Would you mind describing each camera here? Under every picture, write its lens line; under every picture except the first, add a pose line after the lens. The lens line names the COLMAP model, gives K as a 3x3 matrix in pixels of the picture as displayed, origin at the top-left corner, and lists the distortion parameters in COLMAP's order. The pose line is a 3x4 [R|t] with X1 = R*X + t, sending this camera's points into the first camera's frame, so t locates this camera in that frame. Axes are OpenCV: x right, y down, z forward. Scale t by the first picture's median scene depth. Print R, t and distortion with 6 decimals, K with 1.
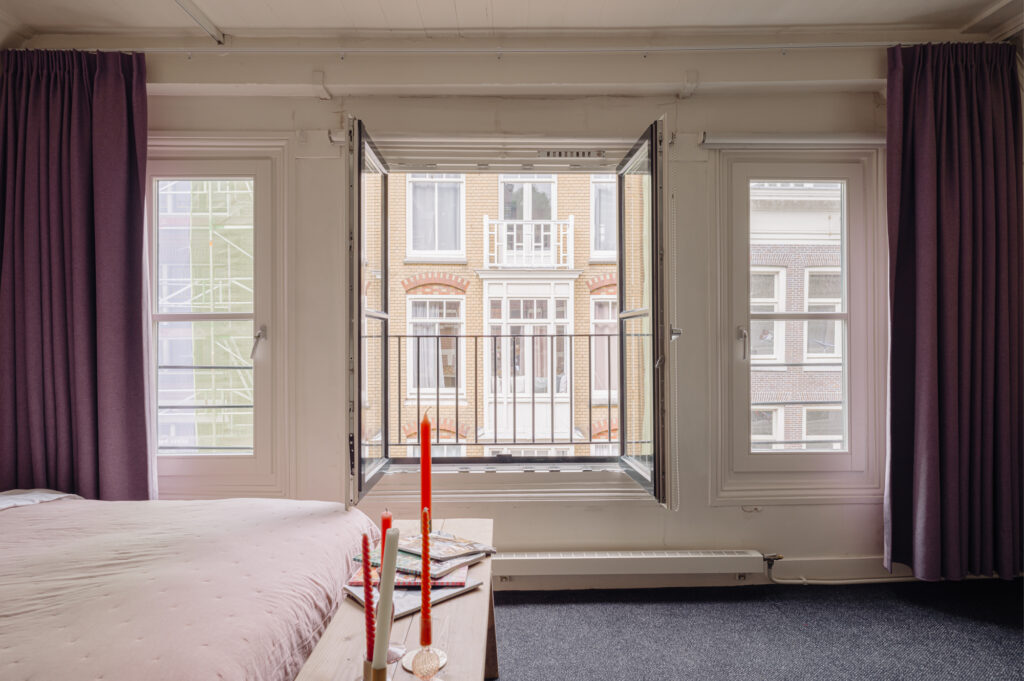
lens RADIAL K [[610.2, 0, 512.0], [0, 610.2, 332.5], [0, 0, 1]] dist [0.007550, -0.003031]
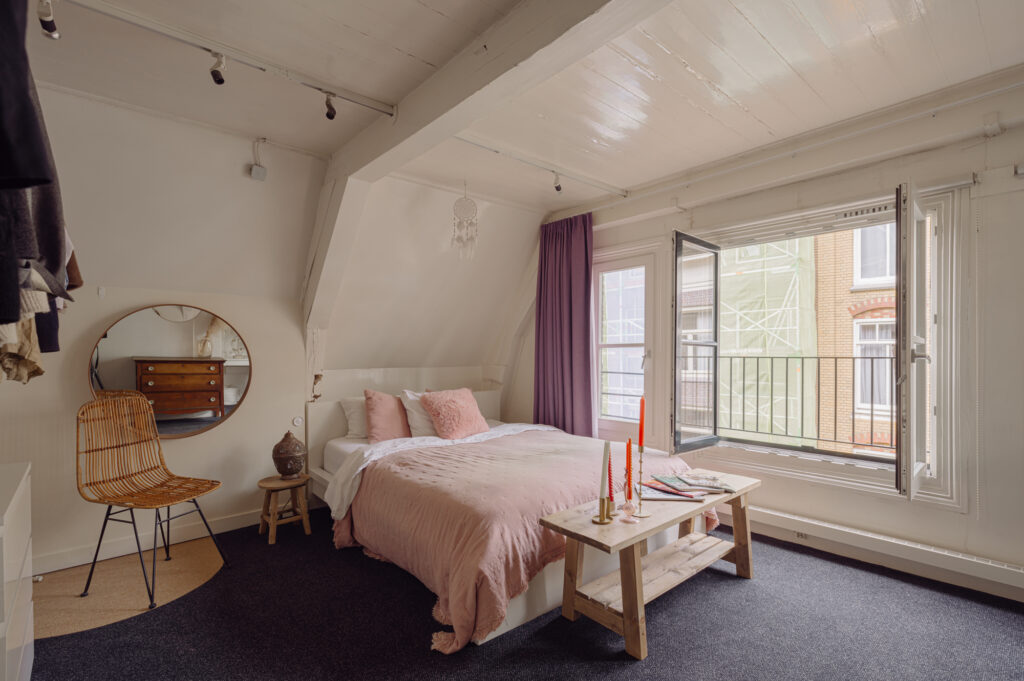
lens RADIAL K [[466.7, 0, 509.0], [0, 466.7, 349.7], [0, 0, 1]] dist [0.002228, 0.000196]
pose [[0.652921, -0.001803, -0.757424, 0.343050], [-0.002841, 0.999984, -0.004830, -0.005074], [0.757421, 0.005305, 0.652906, -0.169197]]
